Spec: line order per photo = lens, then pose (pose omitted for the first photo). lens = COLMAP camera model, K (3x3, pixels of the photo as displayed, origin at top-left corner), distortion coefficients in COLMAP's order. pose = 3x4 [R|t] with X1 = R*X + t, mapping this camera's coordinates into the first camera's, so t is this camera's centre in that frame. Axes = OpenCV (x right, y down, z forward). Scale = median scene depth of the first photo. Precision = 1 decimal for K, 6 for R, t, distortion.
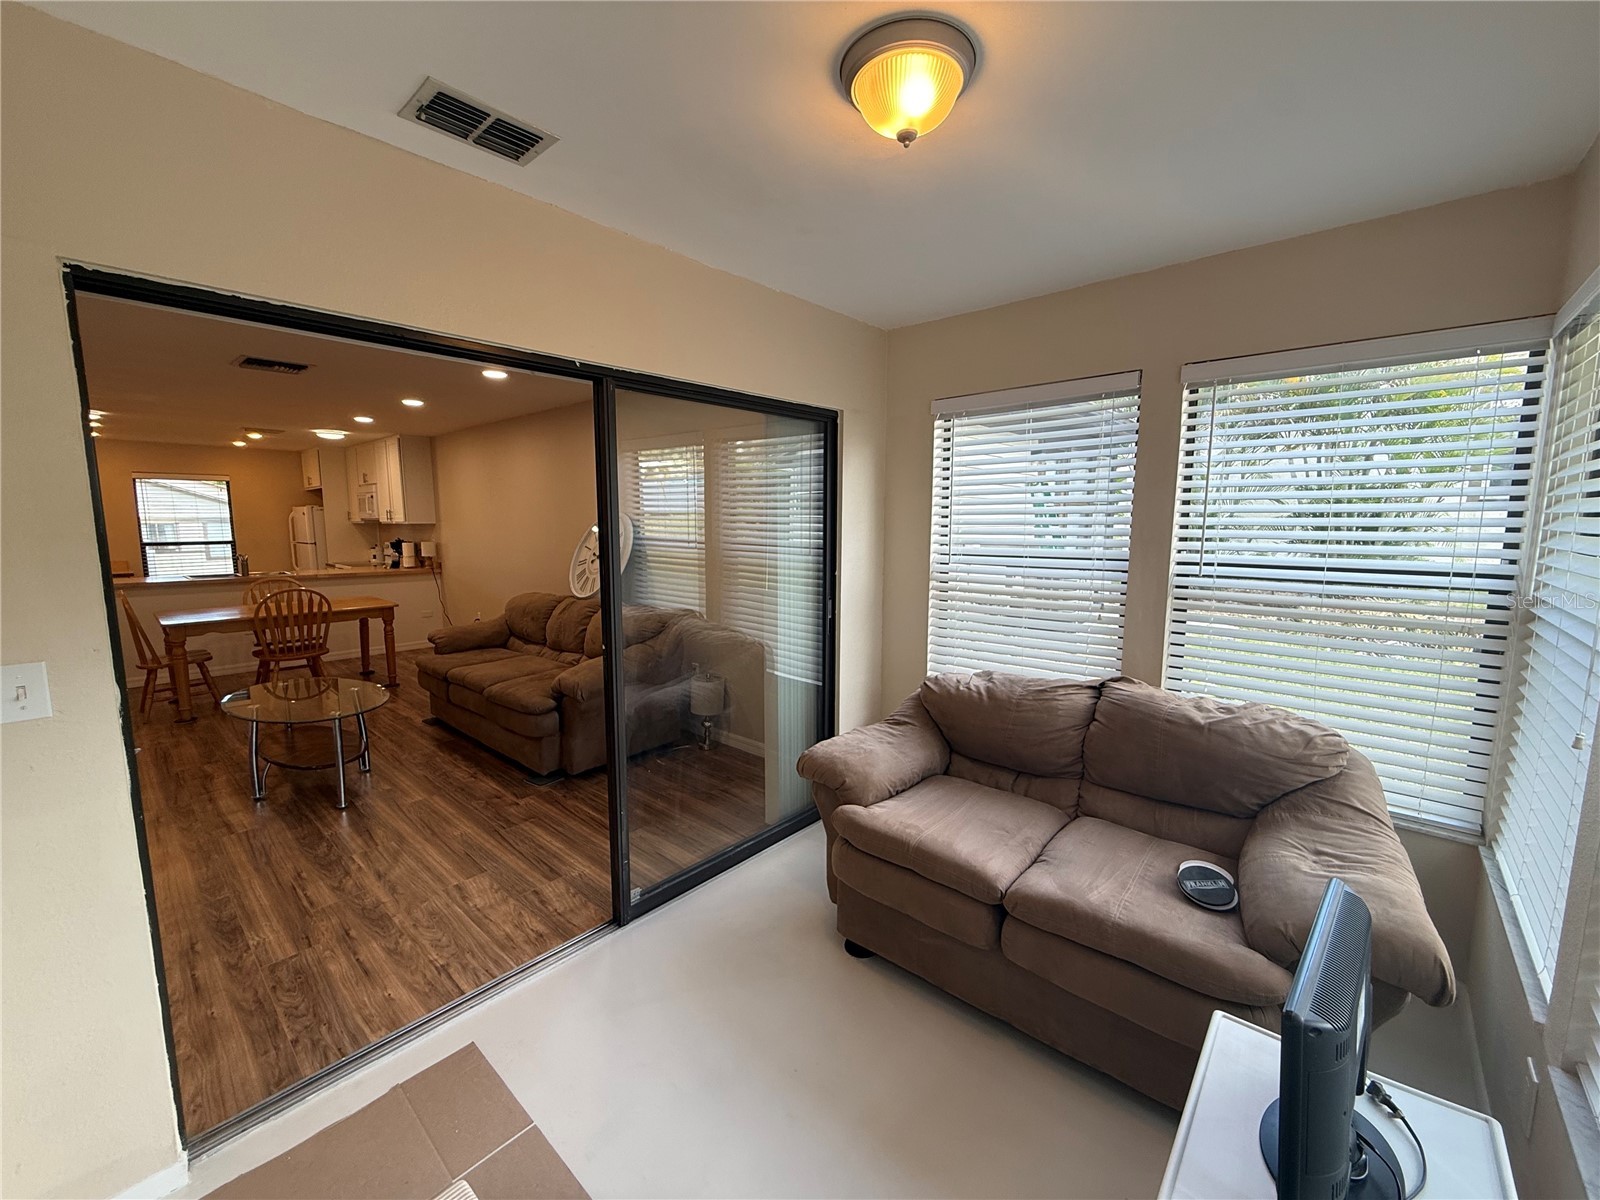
lens RADIAL K [[637.8, 0, 797.9], [0, 637.8, 597.6], [0, 0, 1]] dist [-0.000361, 0.000476]
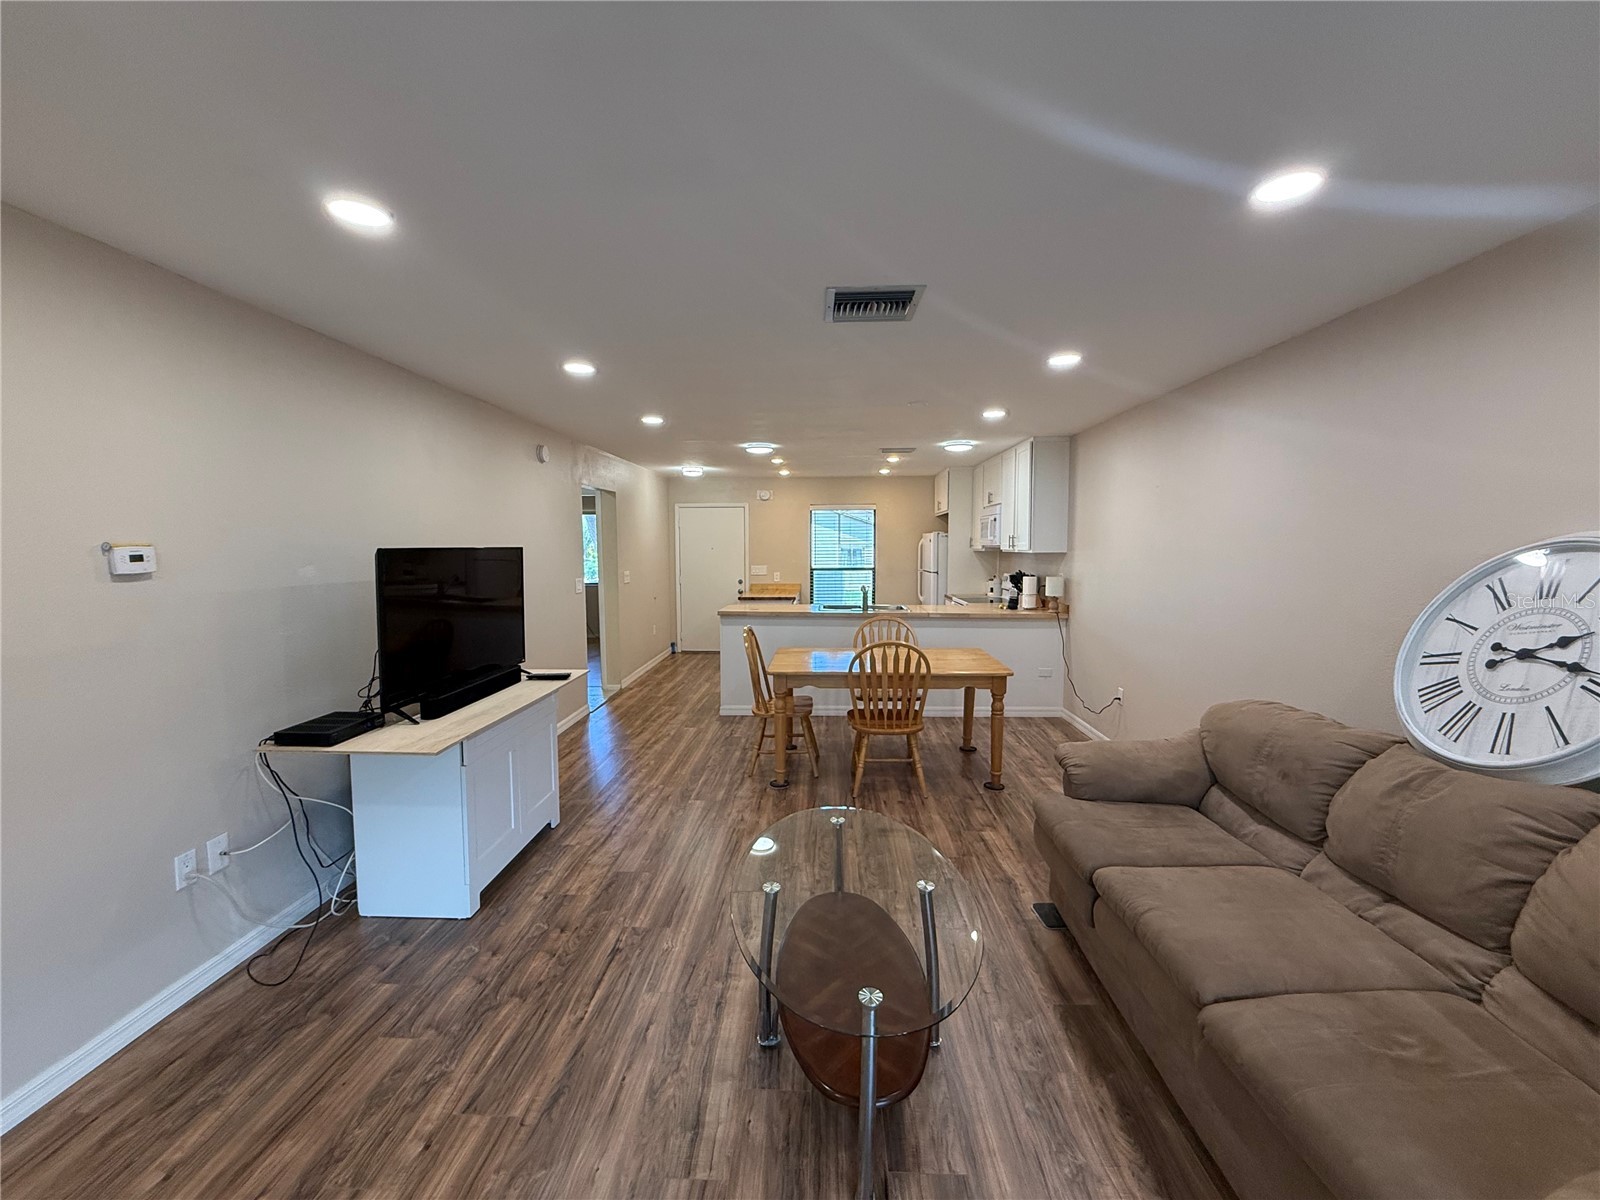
lens RADIAL K [[637.8, 0, 798.7], [0, 637.8, 596.0], [0, 0, 1]] dist [-0.000361, 0.000476]
pose [[0.633953, 0.058358, -0.771167, -0.356725], [-0.089145, 0.996016, 0.002090, -0.073333], [0.768217, 0.067420, 0.636630, 0.546155]]
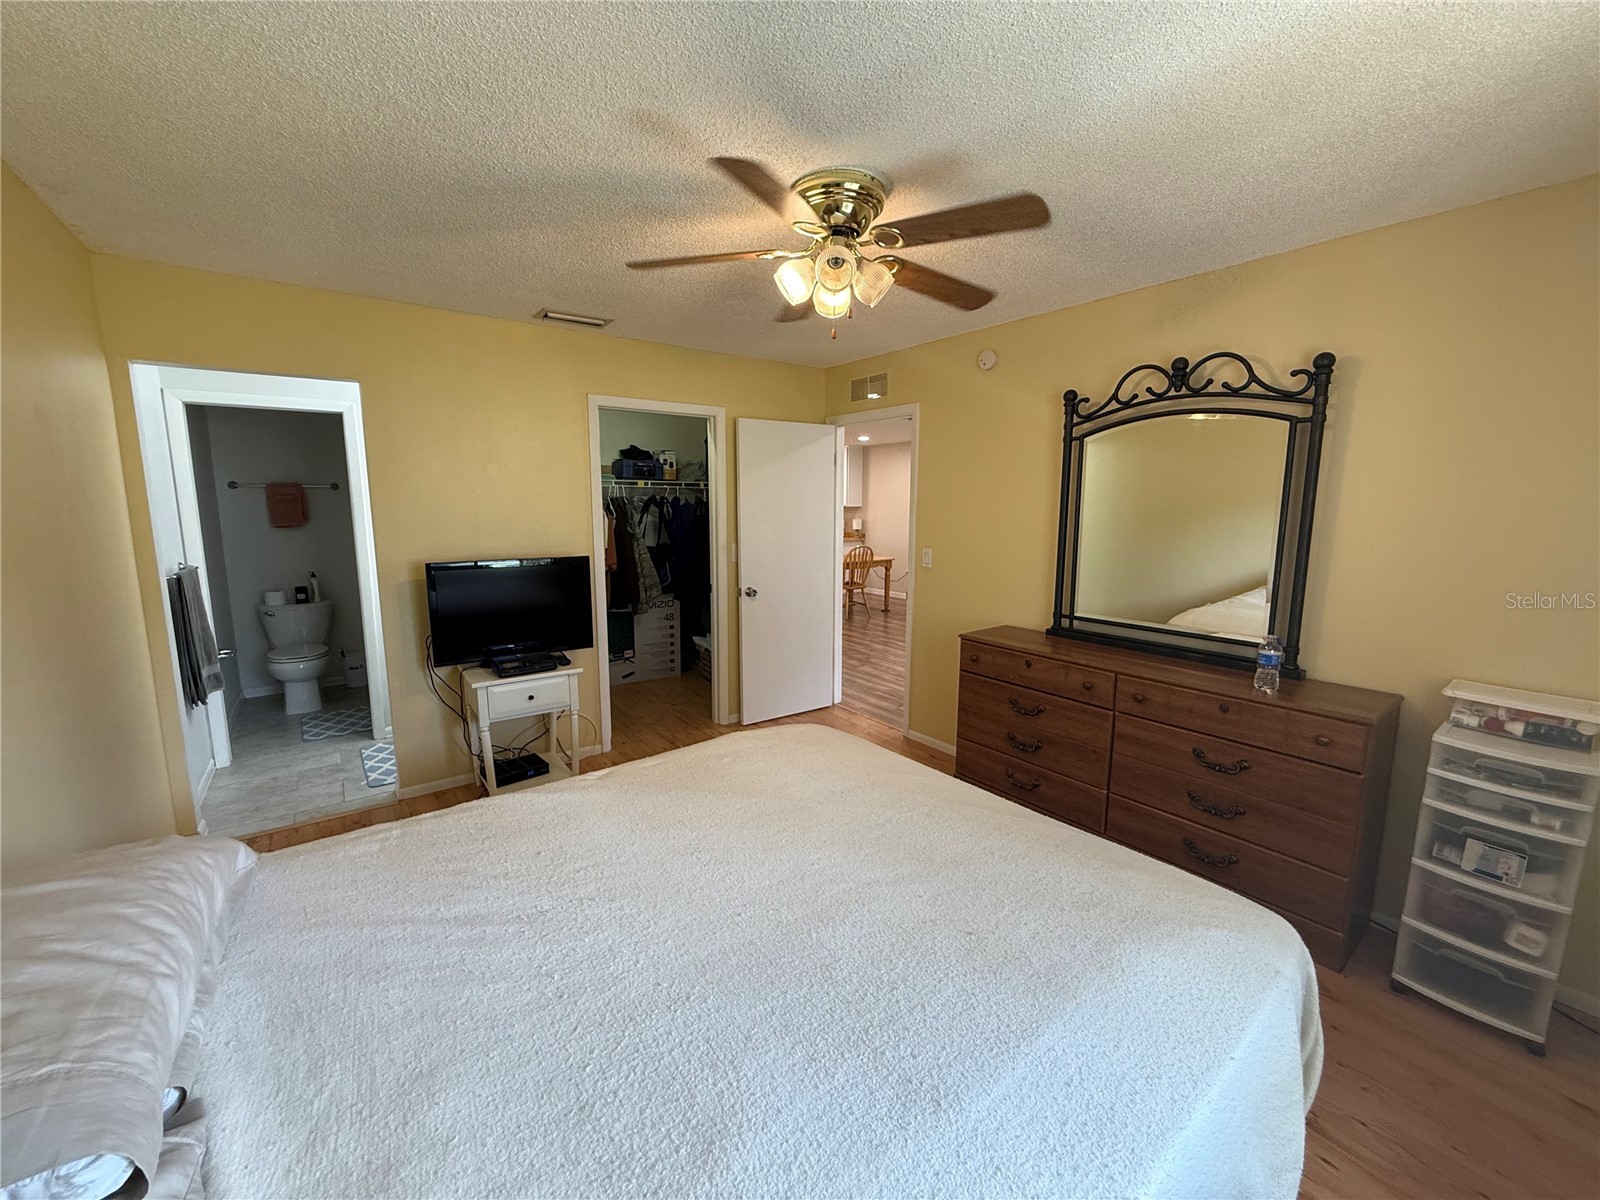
lens RADIAL K [[637.8, 0, 799.5], [0, 637.8, 607.7], [0, 0, 1]] dist [-0.000361, 0.000476]
pose [[0.978972, 0.037593, -0.200502, -0.762187], [-0.029469, 0.998625, 0.043352, 0.099506], [0.201856, -0.036532, 0.978734, -0.818264]]
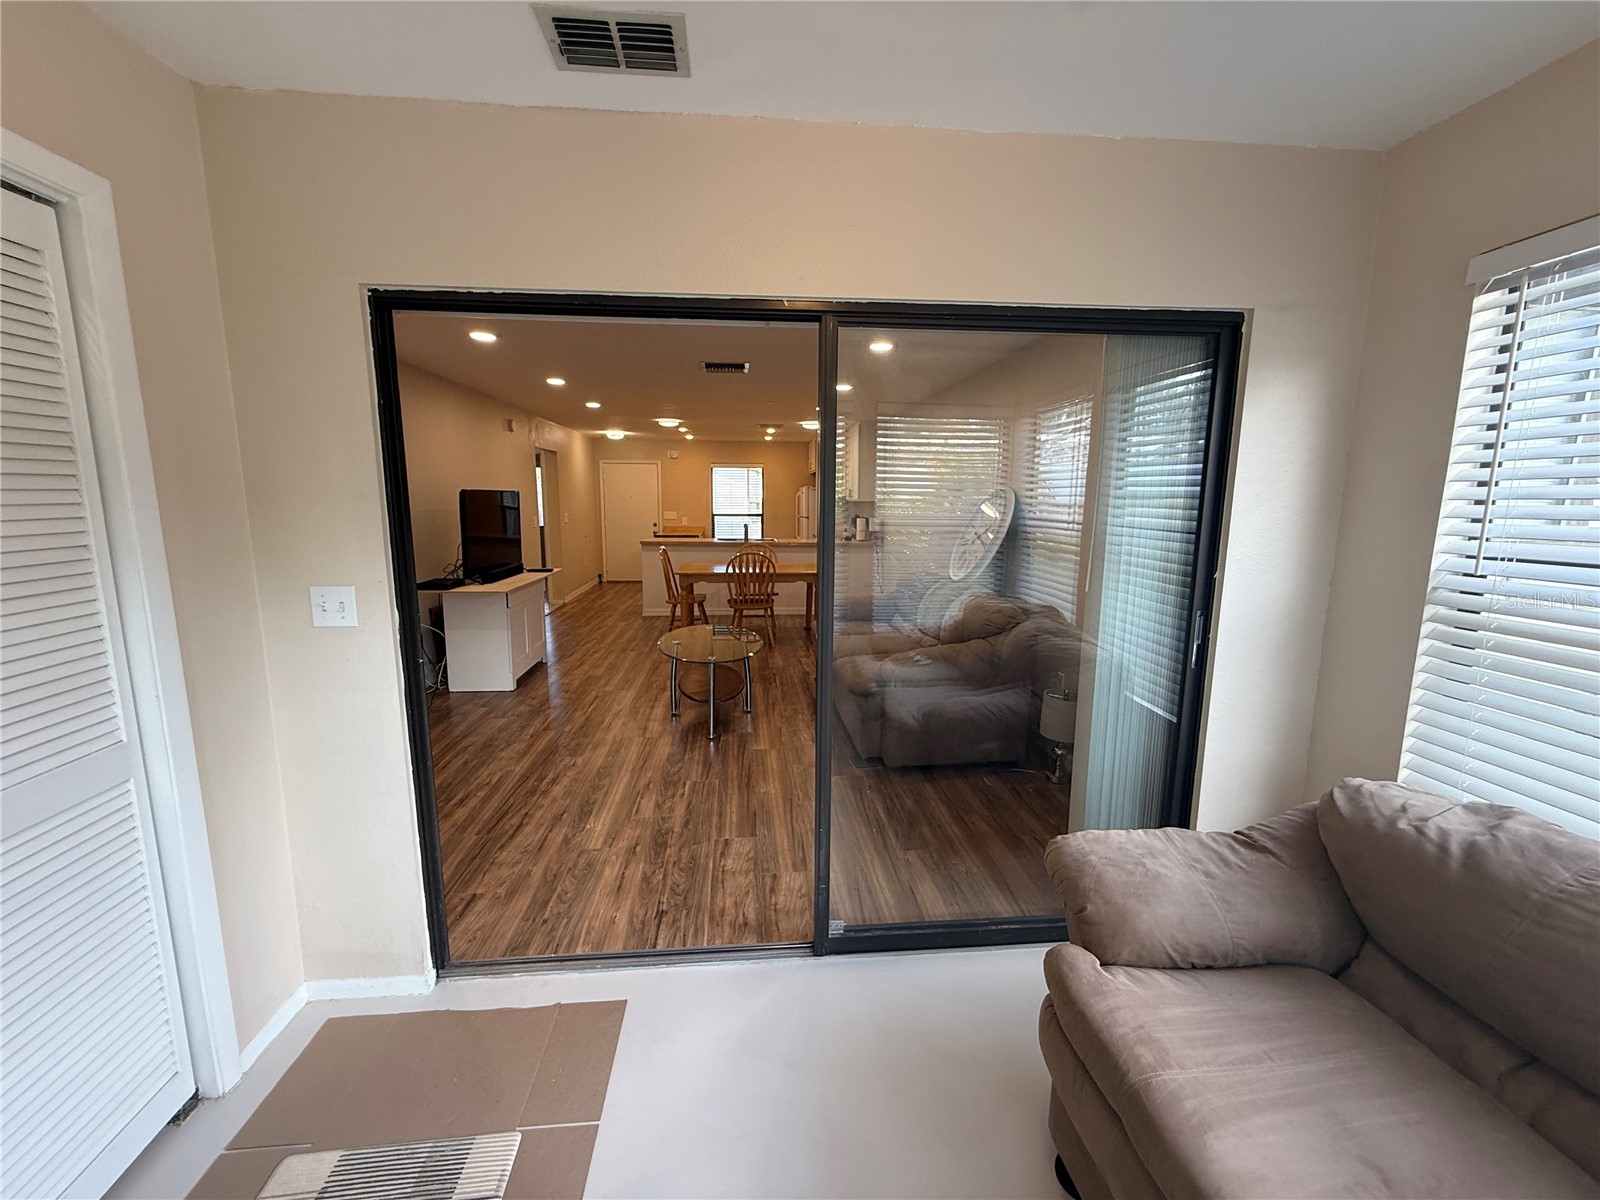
lens RADIAL K [[637.8, 0, 799.4], [0, 637.8, 597.8], [0, 0, 1]] dist [-0.000361, 0.000476]
pose [[0.731538, 0.107990, -0.673194, 0.143743], [-0.088999, 0.994053, 0.062749, -0.014950], [0.675967, 0.014010, 0.736799, 0.196750]]
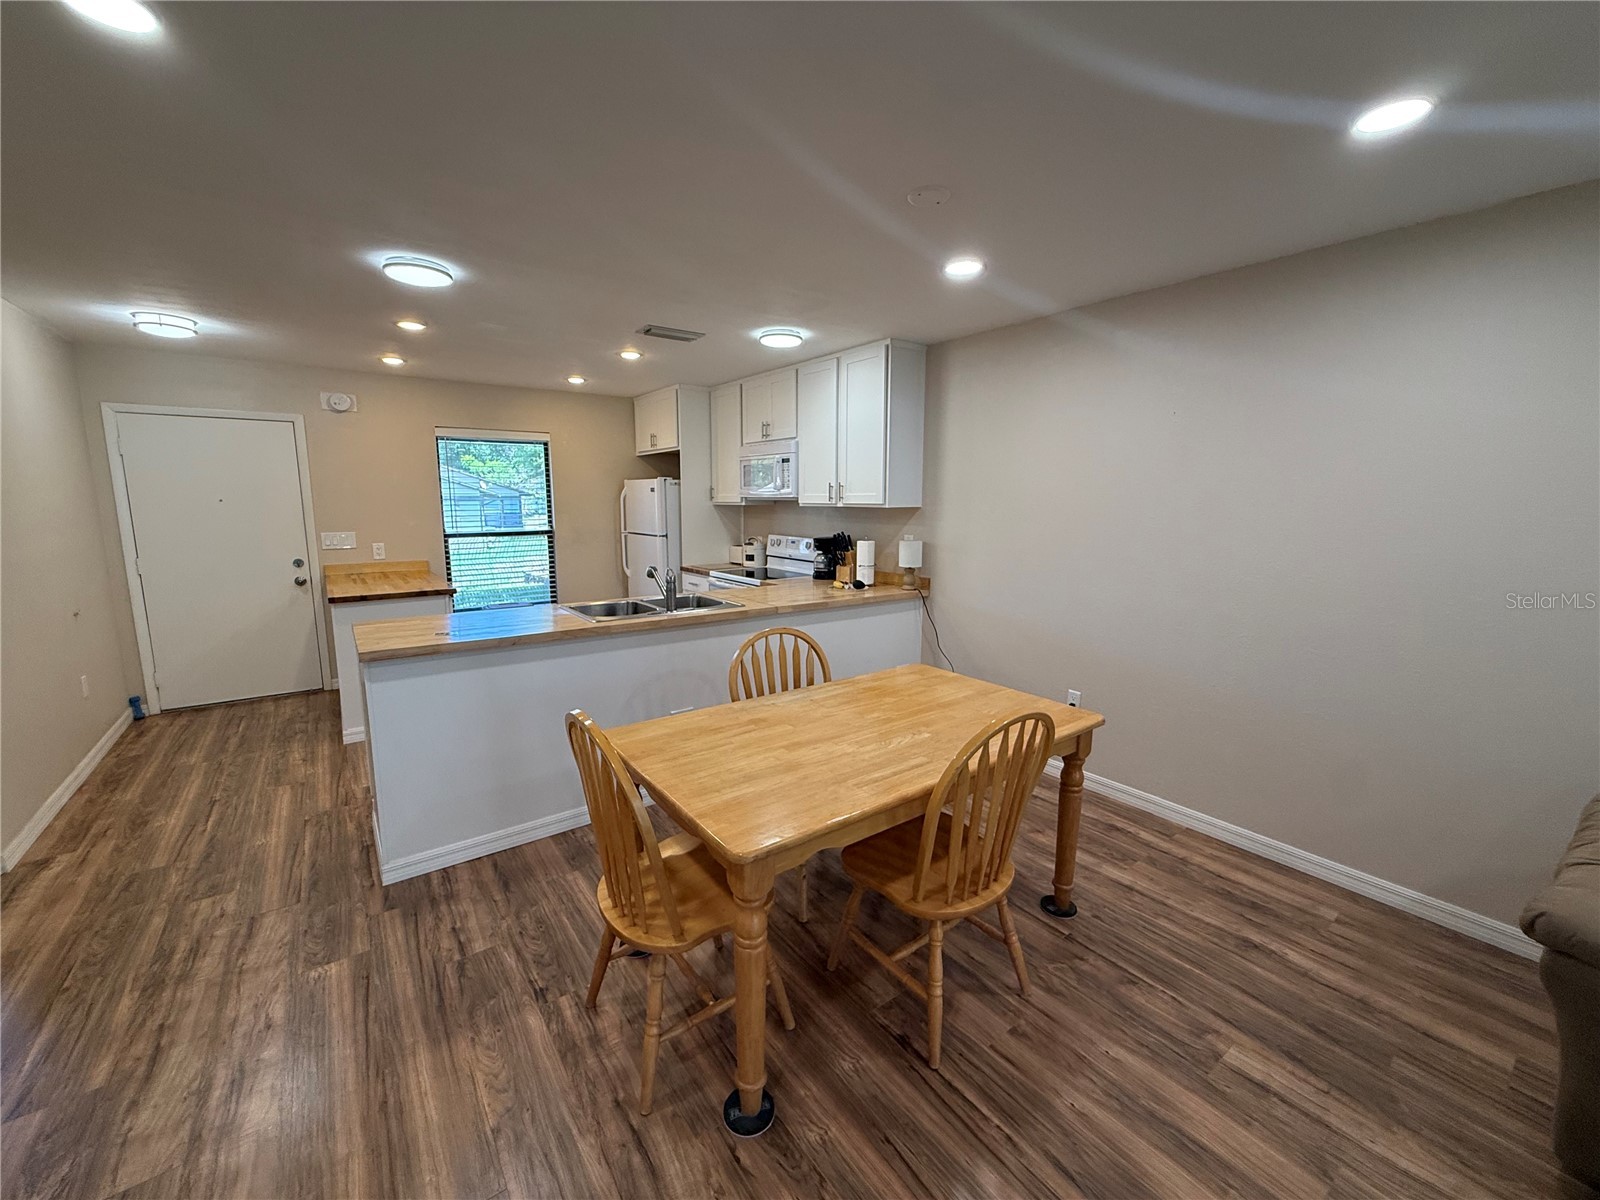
lens RADIAL K [[637.8, 0, 797.4], [0, 637.8, 596.7], [0, 0, 1]] dist [-0.000361, 0.000476]
pose [[0.979022, 0.032231, -0.201188, -1.042209], [-0.025784, 0.999069, 0.034586, -0.102499], [0.202116, -0.028673, 0.978942, 0.818426]]
